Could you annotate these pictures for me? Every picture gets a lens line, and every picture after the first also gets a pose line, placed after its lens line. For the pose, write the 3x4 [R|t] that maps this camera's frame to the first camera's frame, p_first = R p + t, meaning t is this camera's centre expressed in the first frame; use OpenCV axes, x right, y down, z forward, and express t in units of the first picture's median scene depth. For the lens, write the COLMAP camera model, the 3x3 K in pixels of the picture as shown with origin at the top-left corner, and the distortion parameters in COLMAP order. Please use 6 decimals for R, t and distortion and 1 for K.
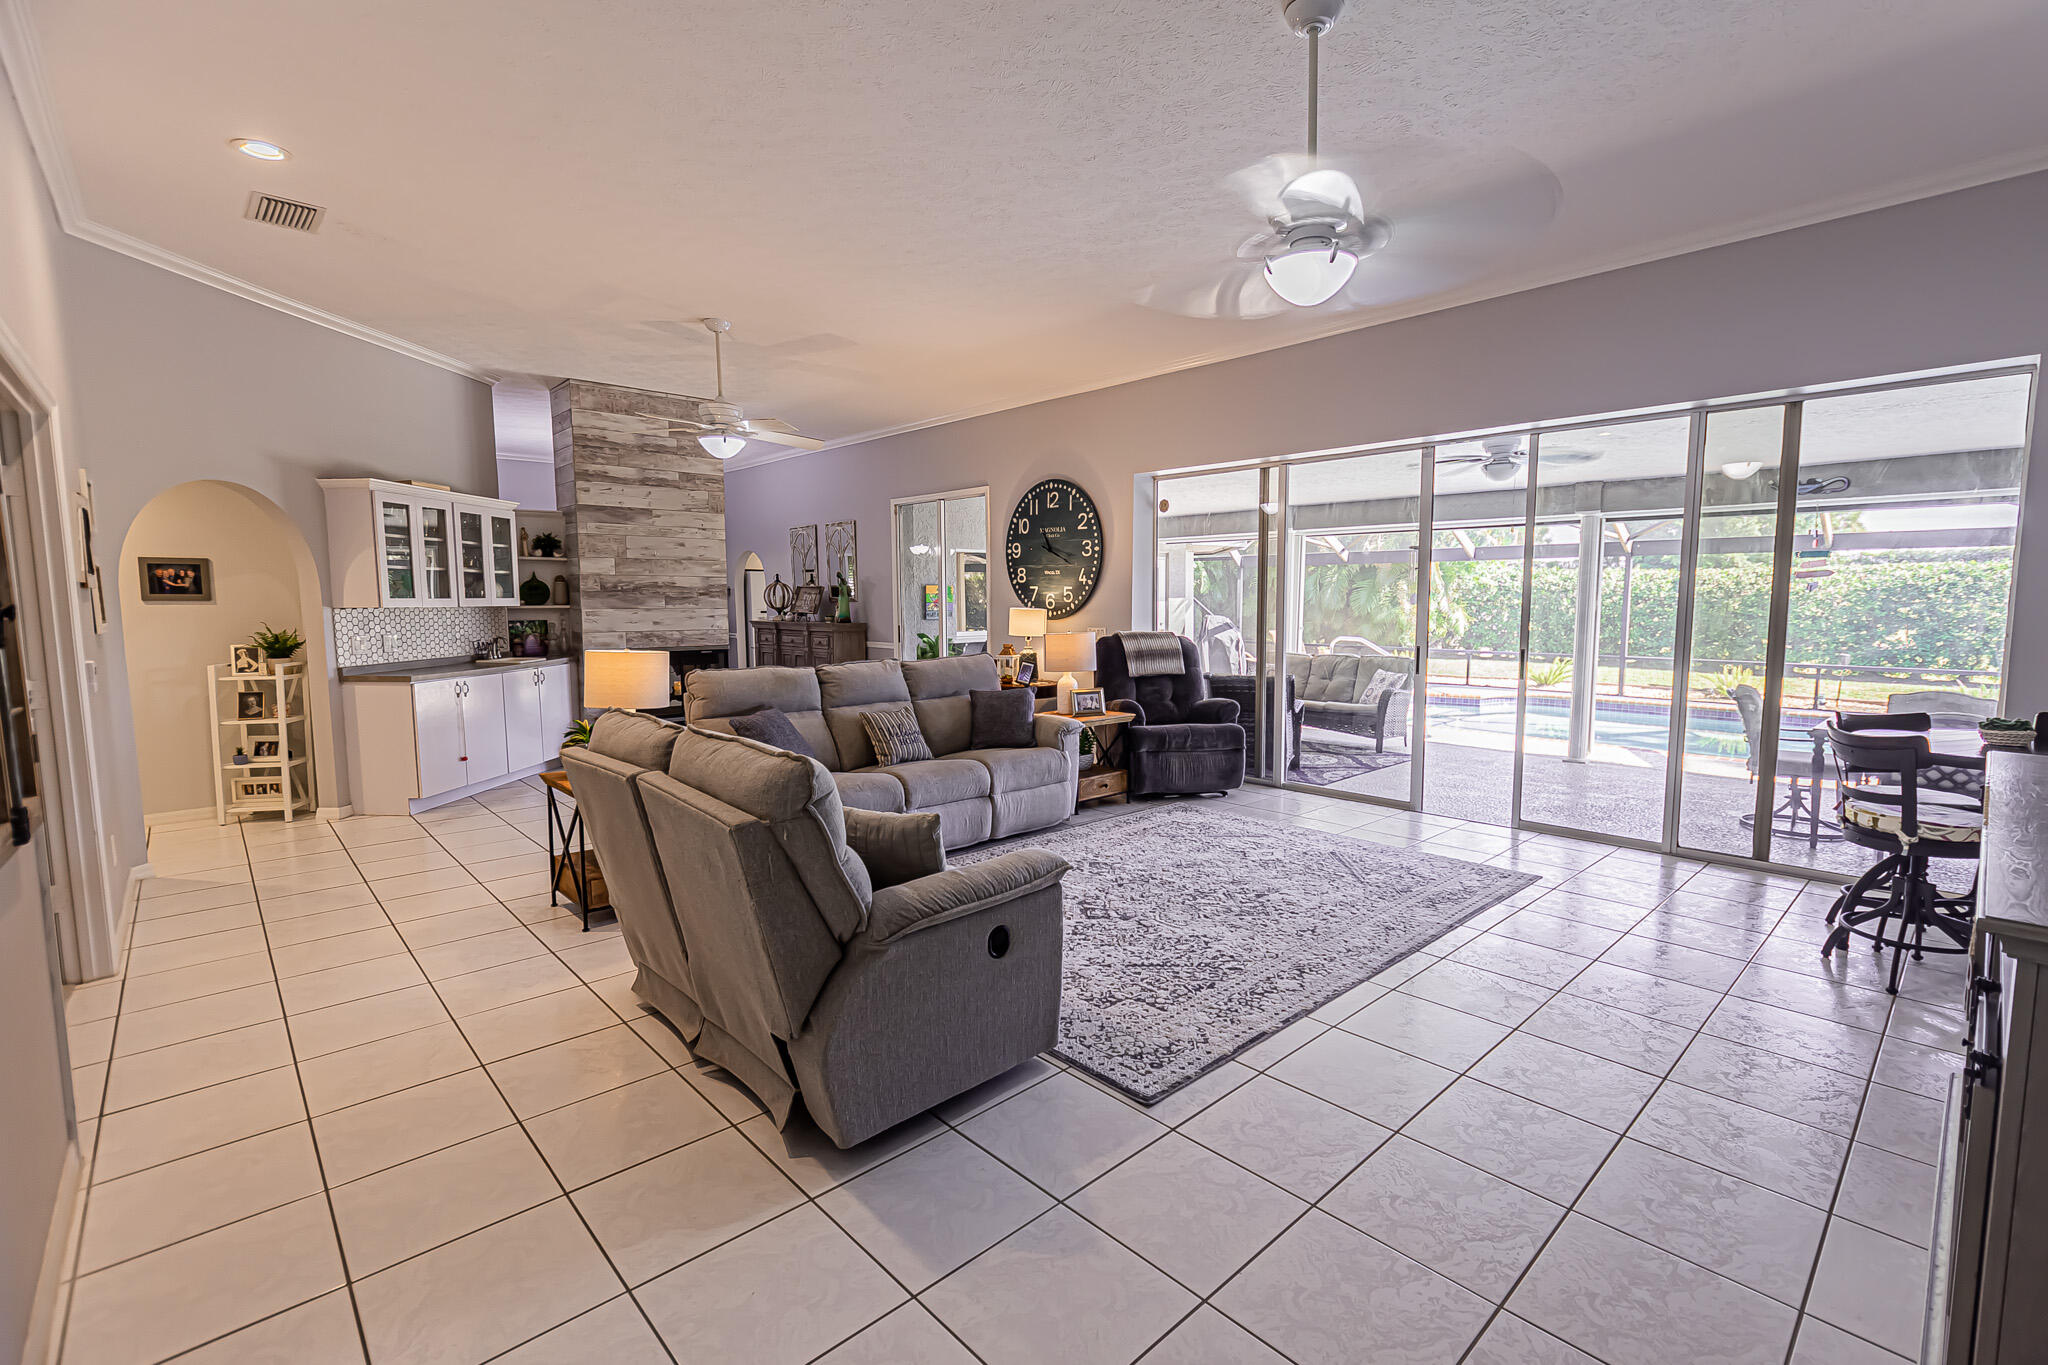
lens RADIAL K [[912.4, 0, 1063.6], [0, 912.4, 692.0], [0, 0, 1]] dist [-0.011883, -0.001684]
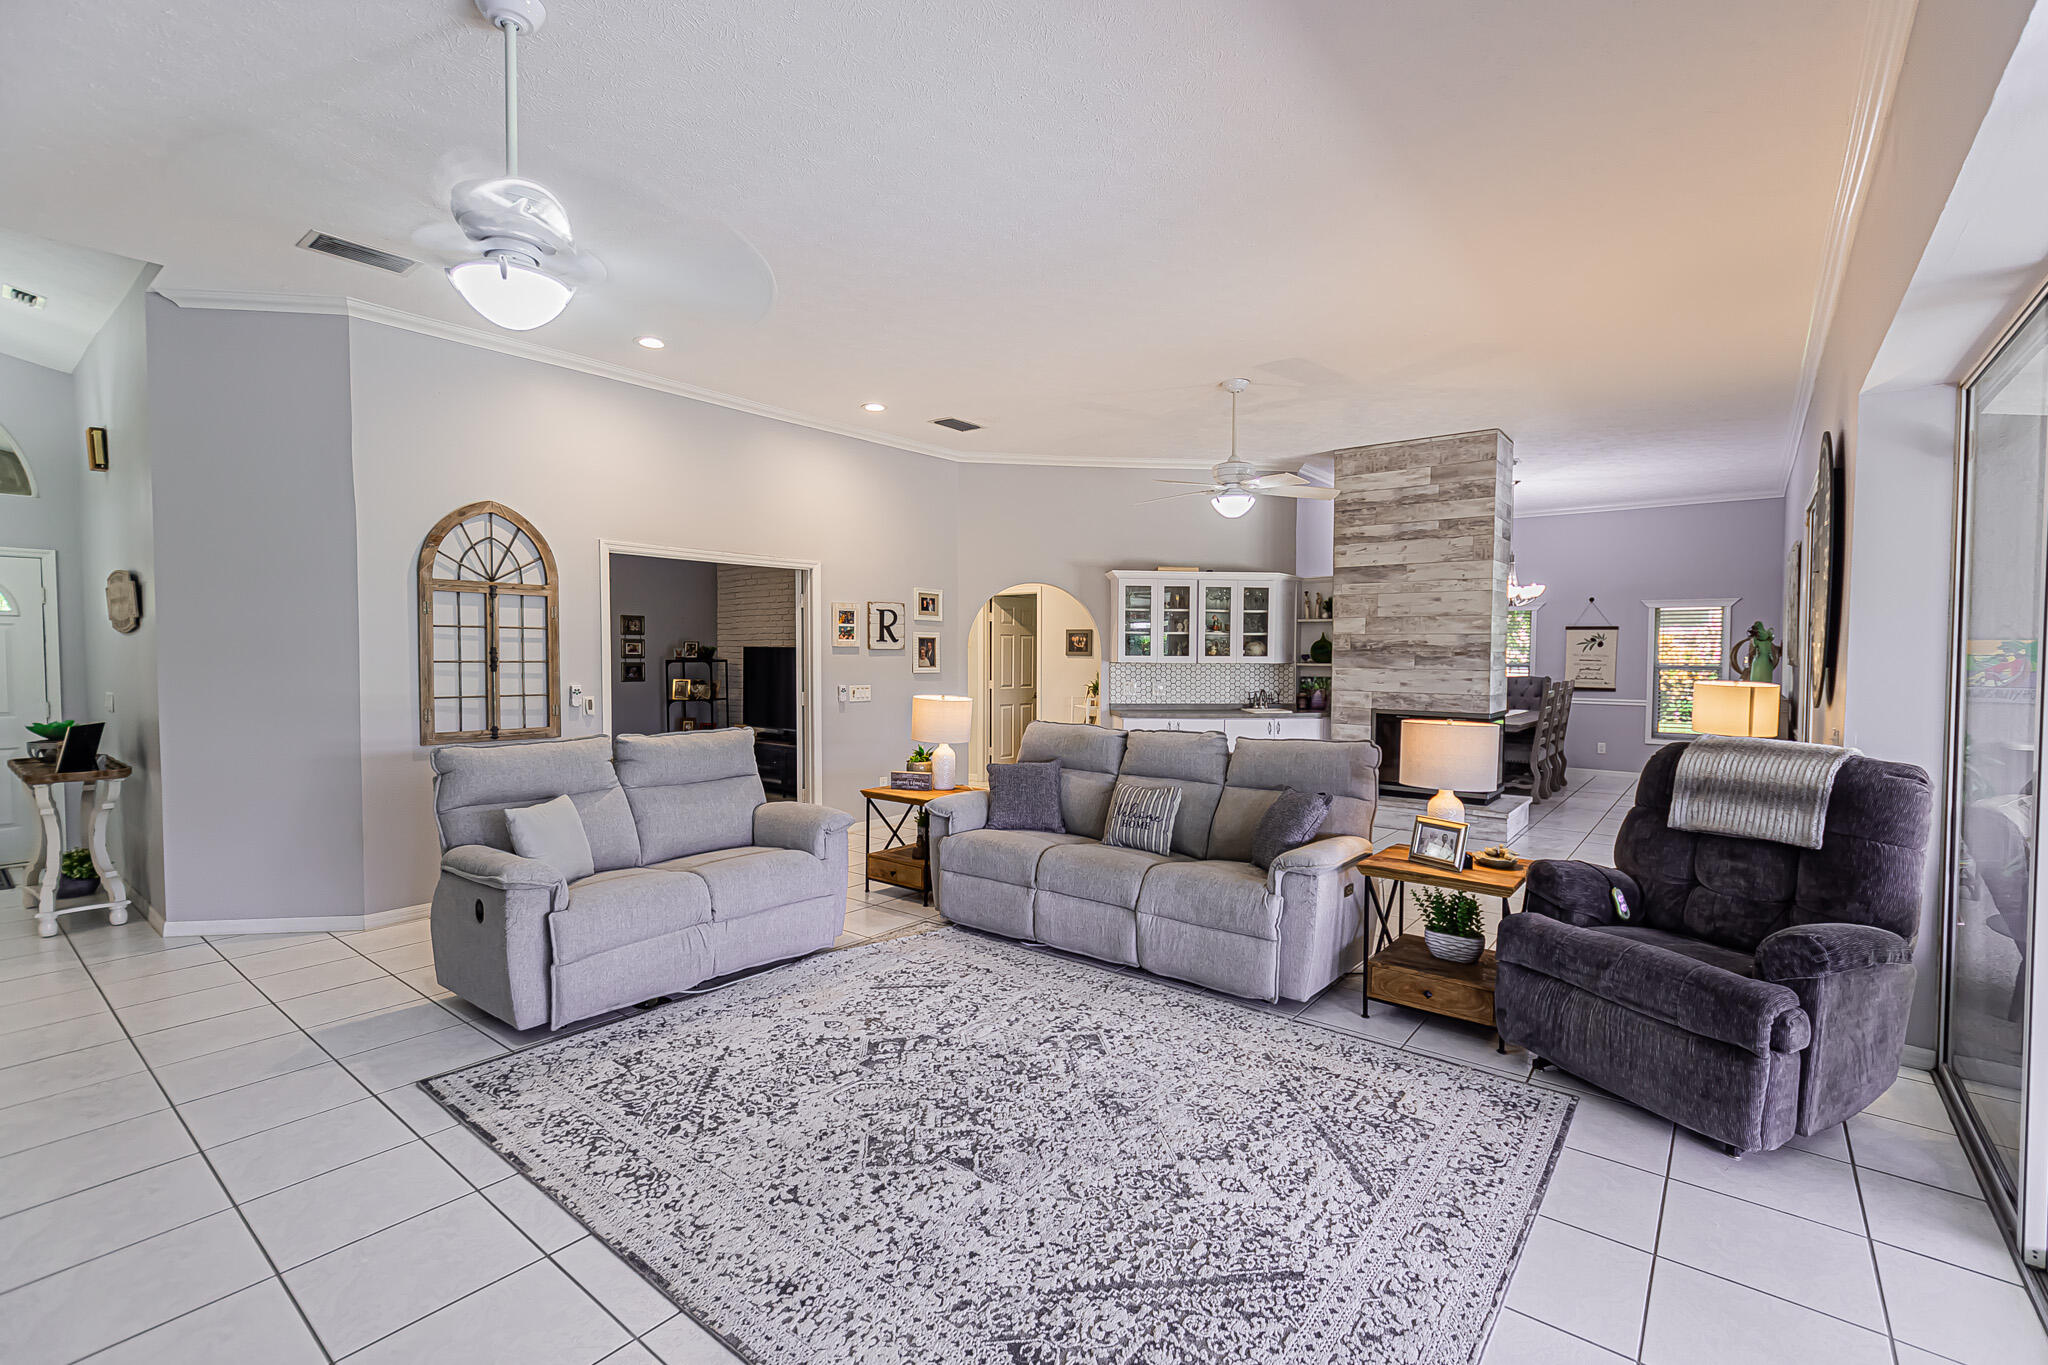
lens RADIAL K [[912.4, 0, 1040.7], [0, 912.4, 680.7], [0, 0, 1]] dist [-0.011883, -0.001684]
pose [[0.135540, 0.034532, -0.990170, 0.456325], [-0.107773, 0.993976, 0.019912, -0.061389], [0.984893, 0.104015, 0.138445, 0.531193]]
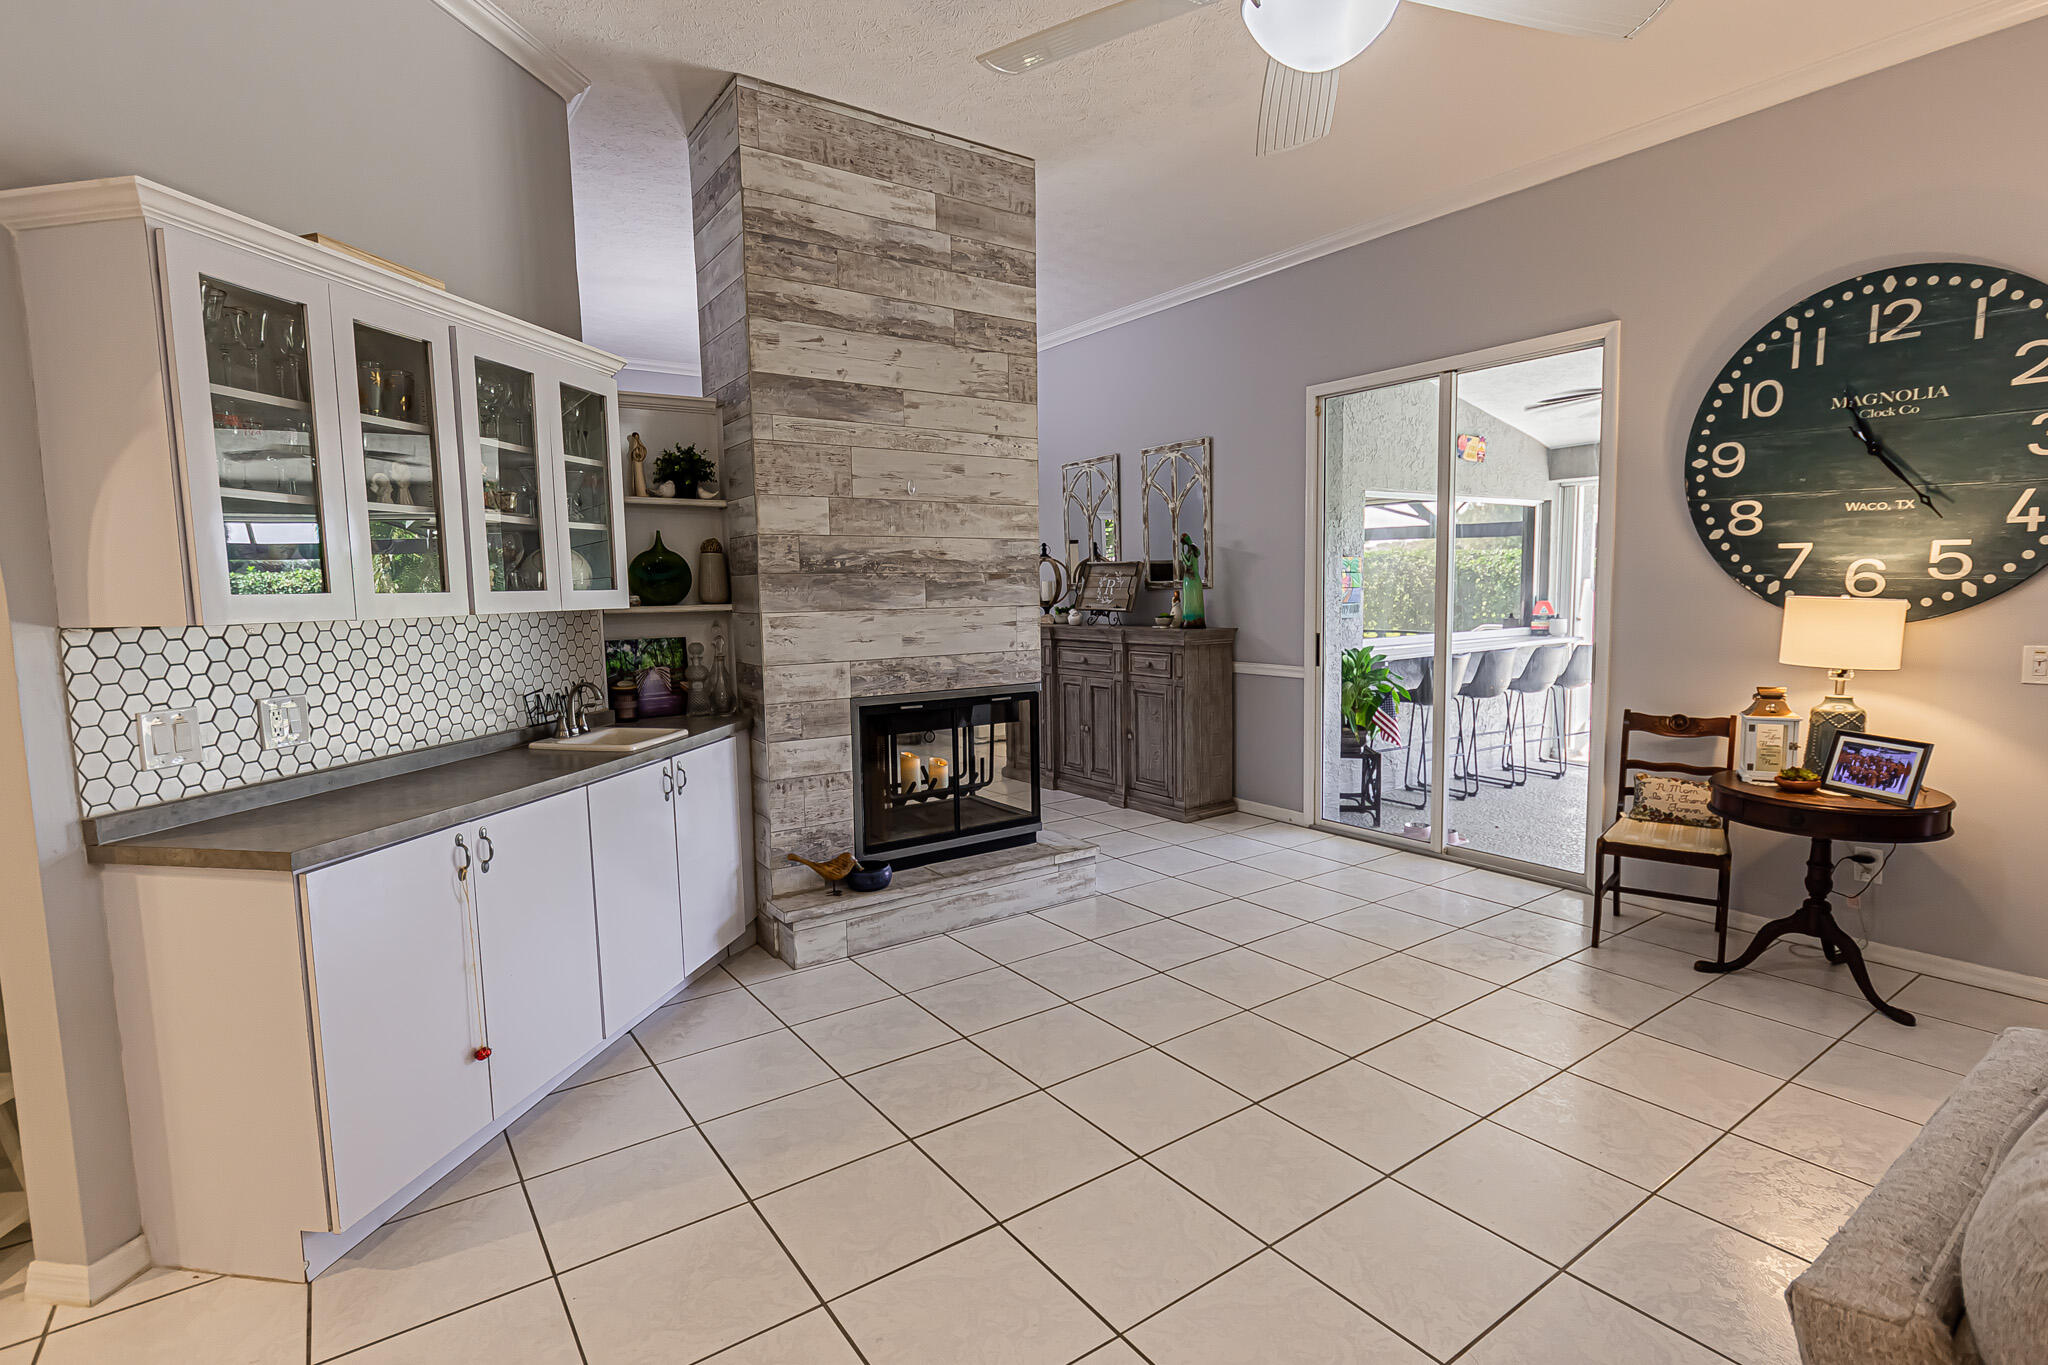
lens RADIAL K [[982.4, 0, 1045.4], [0, 982.4, 687.5], [0, 0, 1]] dist [-0.003162, -0.000988]
pose [[0.990171, -0.002468, -0.139838, -0.328899], [0.002650, 0.999996, 0.001118, -0.055665], [0.139834, -0.001477, 0.990174, 0.550704]]
